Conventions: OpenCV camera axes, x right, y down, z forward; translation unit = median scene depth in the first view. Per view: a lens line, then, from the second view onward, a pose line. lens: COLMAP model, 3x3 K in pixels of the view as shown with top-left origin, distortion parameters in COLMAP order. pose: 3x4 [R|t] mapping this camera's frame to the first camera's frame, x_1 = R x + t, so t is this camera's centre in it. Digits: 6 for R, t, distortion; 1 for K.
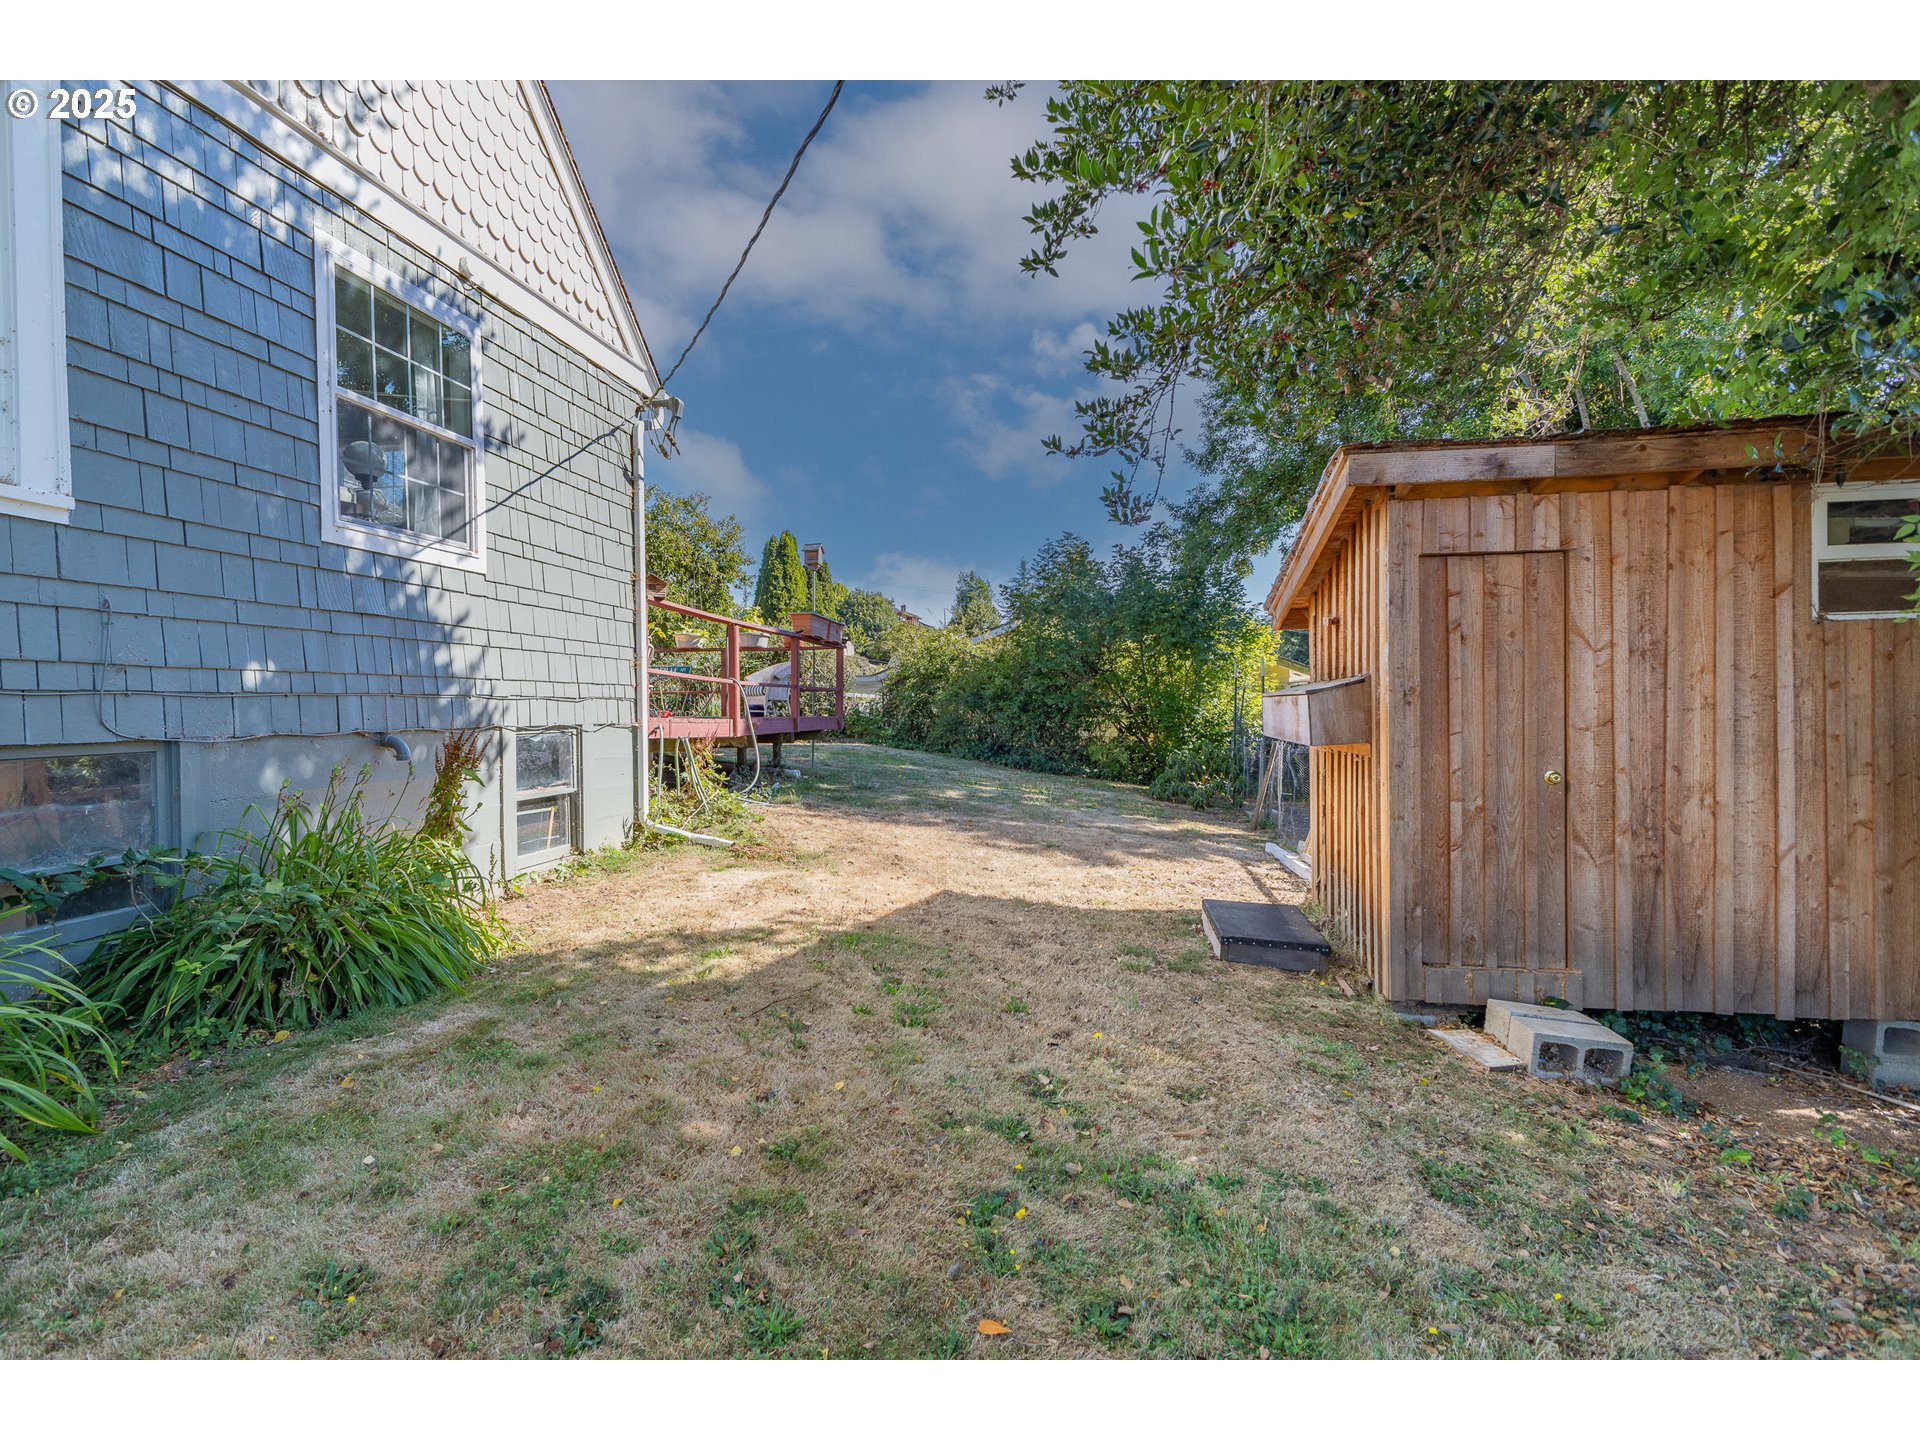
lens RADIAL K [[861.1, 0, 966.3], [0, 861.1, 714.5], [0, 0, 1]] dist [0.000159, 0.000143]
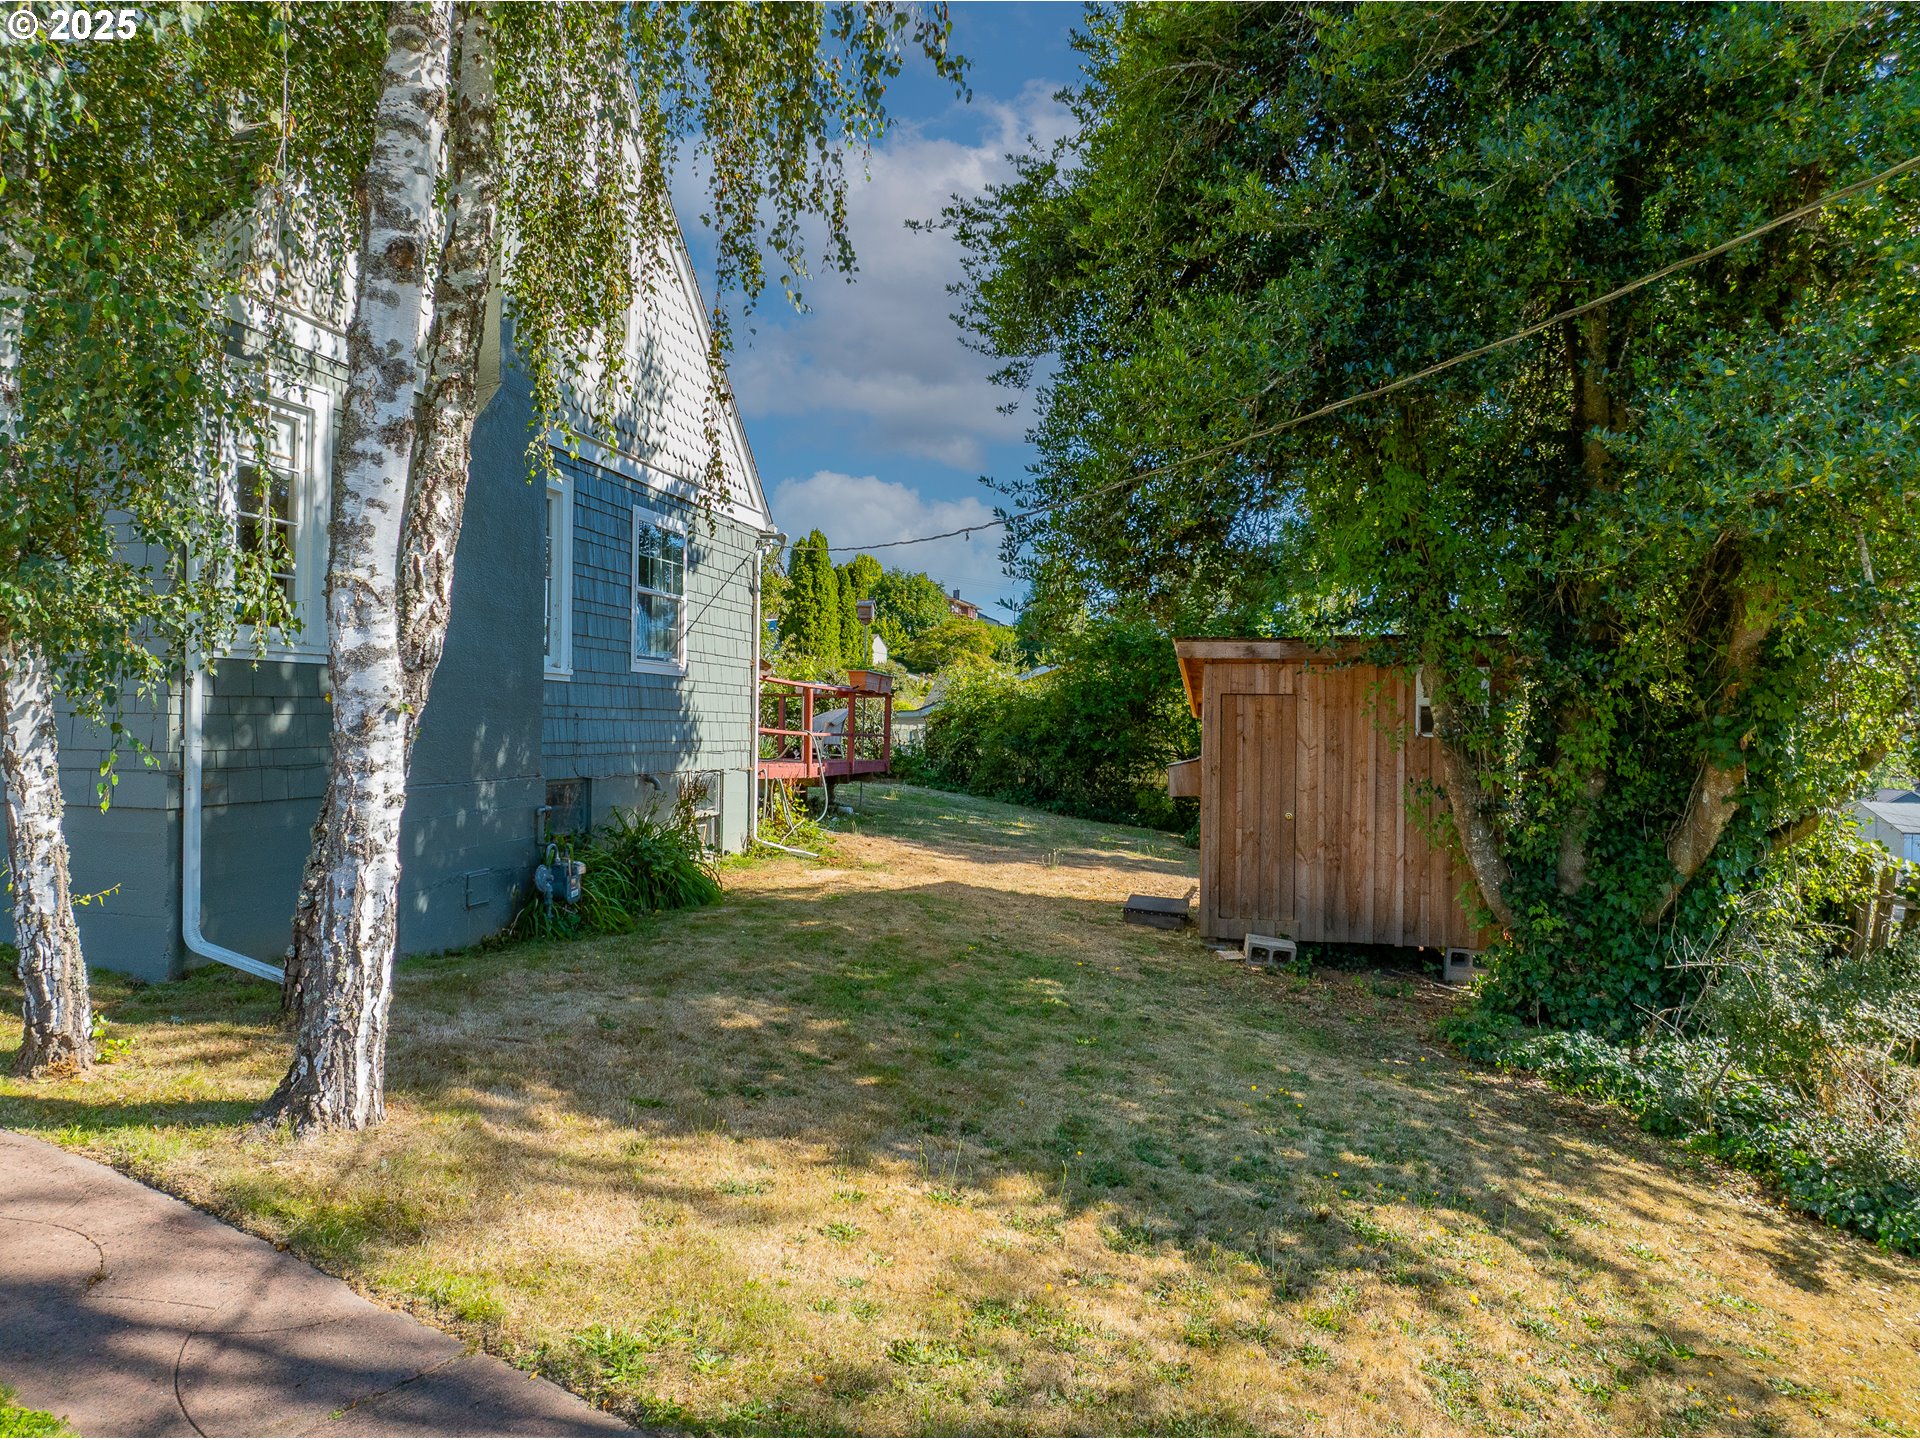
lens RADIAL K [[1520.9, 0, 965.3], [0, 1520.9, 718.0], [0, 0, 1]] dist [0.004098, -0.000418]
pose [[0.997323, 0.024422, -0.068927, 0.132670], [-0.025082, 0.999647, -0.008726, -0.057631], [0.068690, 0.010432, 0.997584, -1.443819]]
